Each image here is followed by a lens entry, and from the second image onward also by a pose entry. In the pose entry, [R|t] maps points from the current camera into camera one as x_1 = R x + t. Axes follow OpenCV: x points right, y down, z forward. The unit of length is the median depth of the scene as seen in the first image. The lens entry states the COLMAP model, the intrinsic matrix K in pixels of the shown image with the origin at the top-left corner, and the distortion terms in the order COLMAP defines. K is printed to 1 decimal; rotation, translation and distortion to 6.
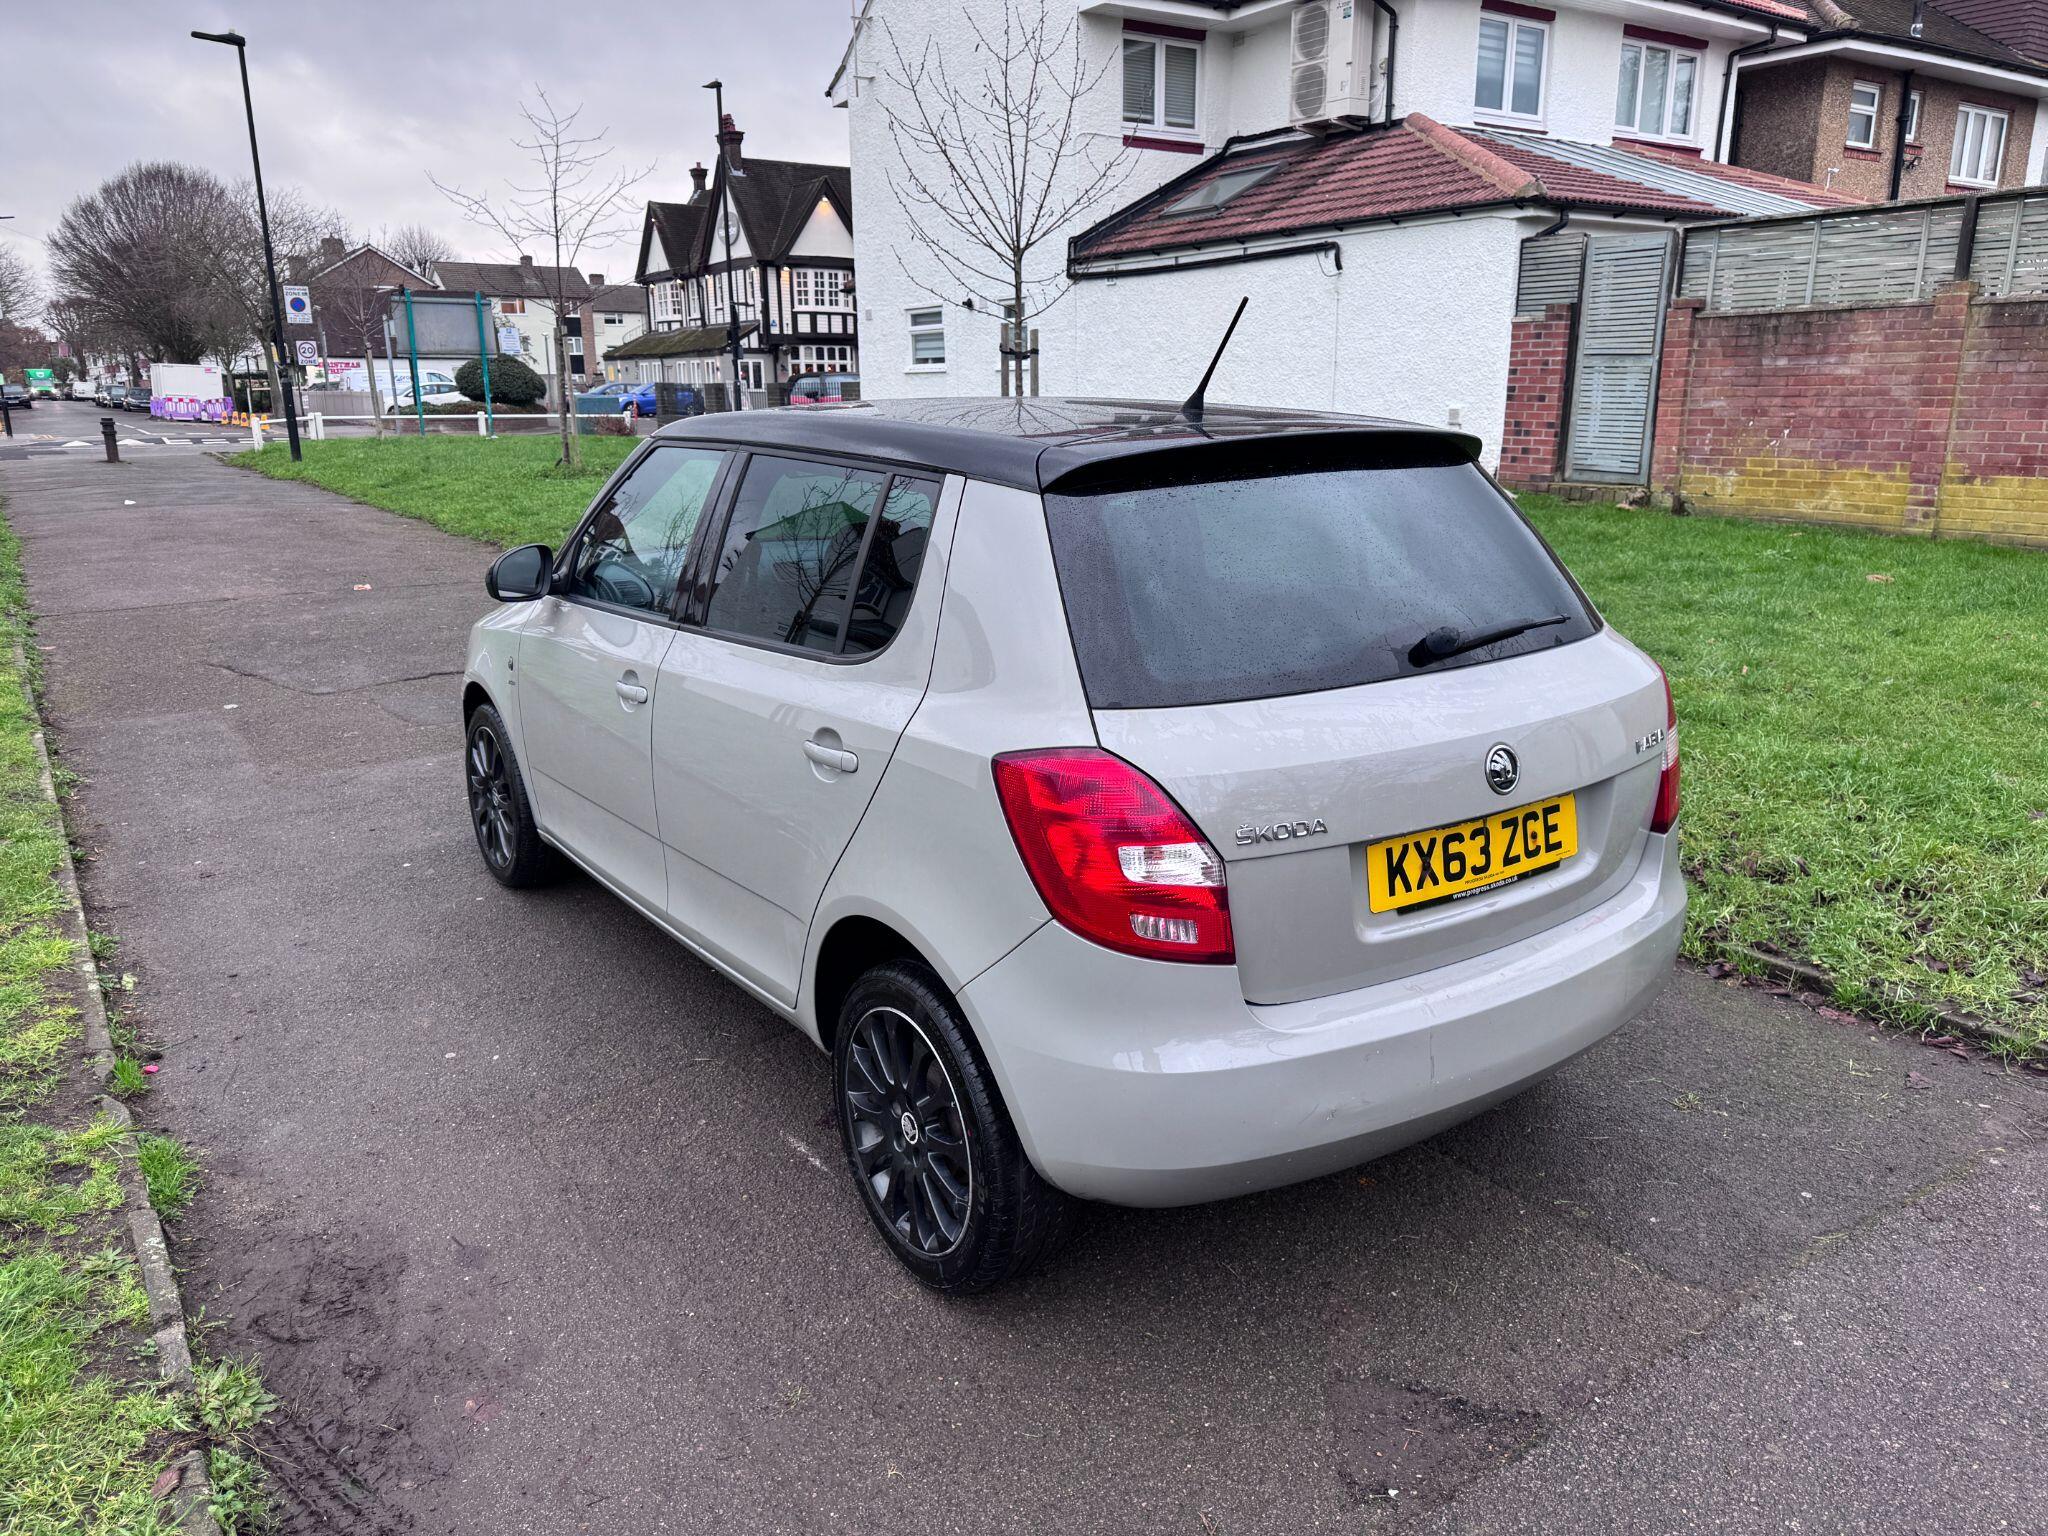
lens RADIAL K [[1463.0, 0, 1026.1], [0, 1463.0, 804.9], [0, 0, 1]] dist [0.022085, -0.019912]
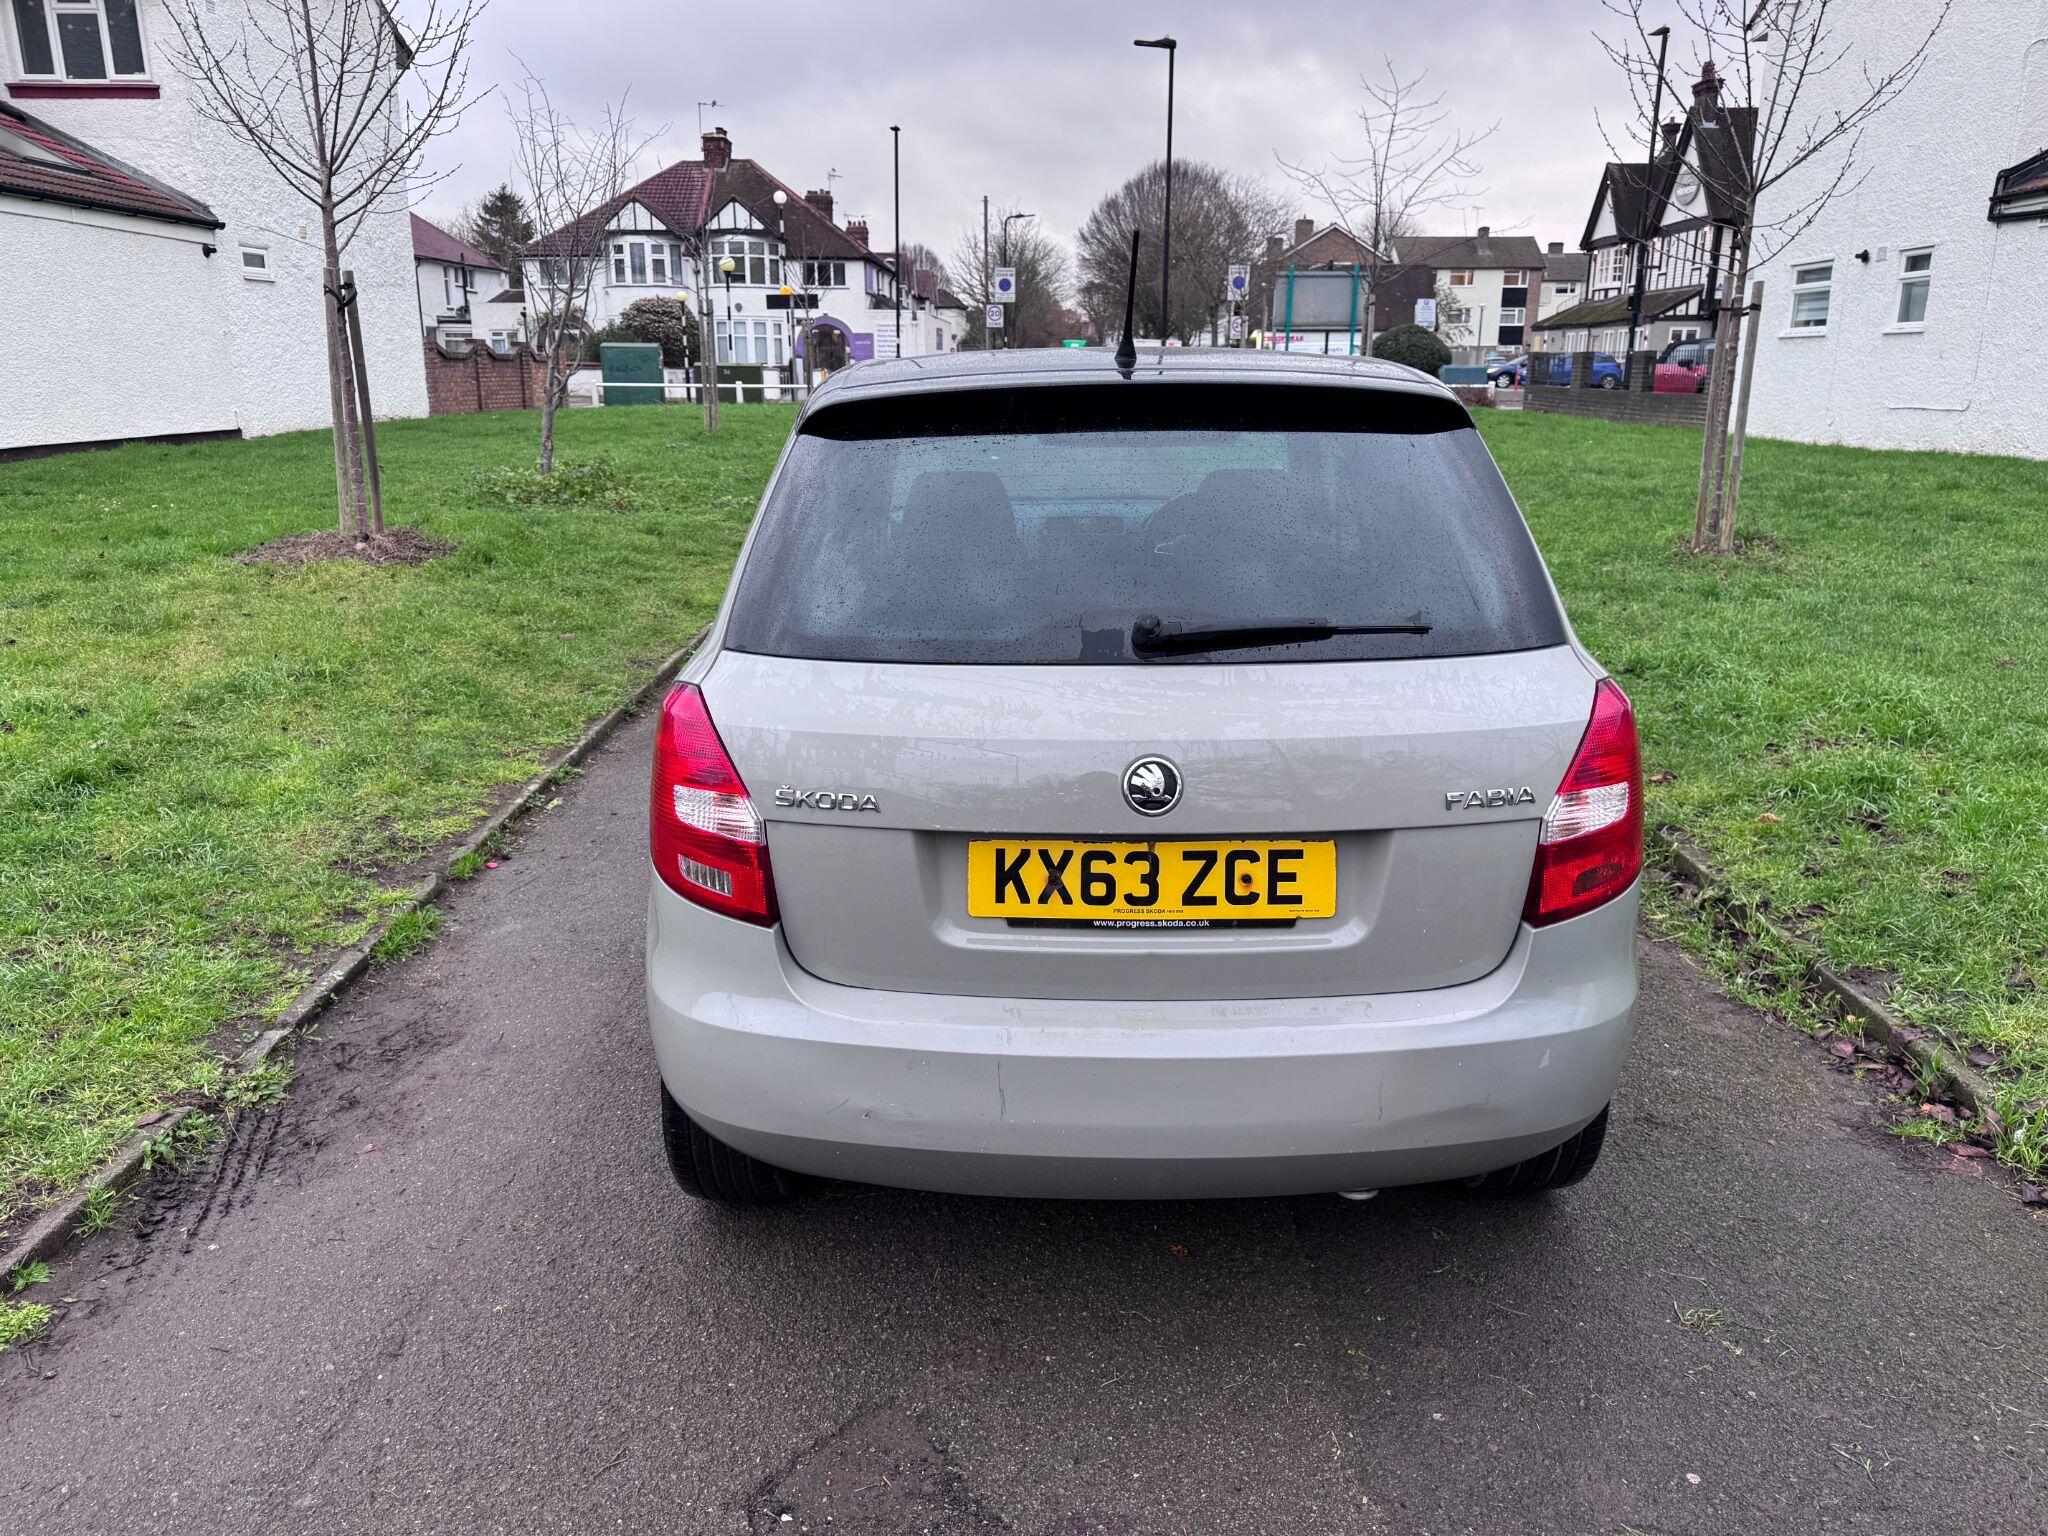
lens RADIAL K [[1463.0, 0, 1026.1], [0, 1463.0, 804.9], [0, 0, 1]] dist [0.022085, -0.019912]
pose [[0.811134, 0.174230, -0.558306, 0.685122], [-0.164778, 0.984006, 0.067680, -0.054100], [0.561169, 0.037099, 0.826870, 0.248681]]
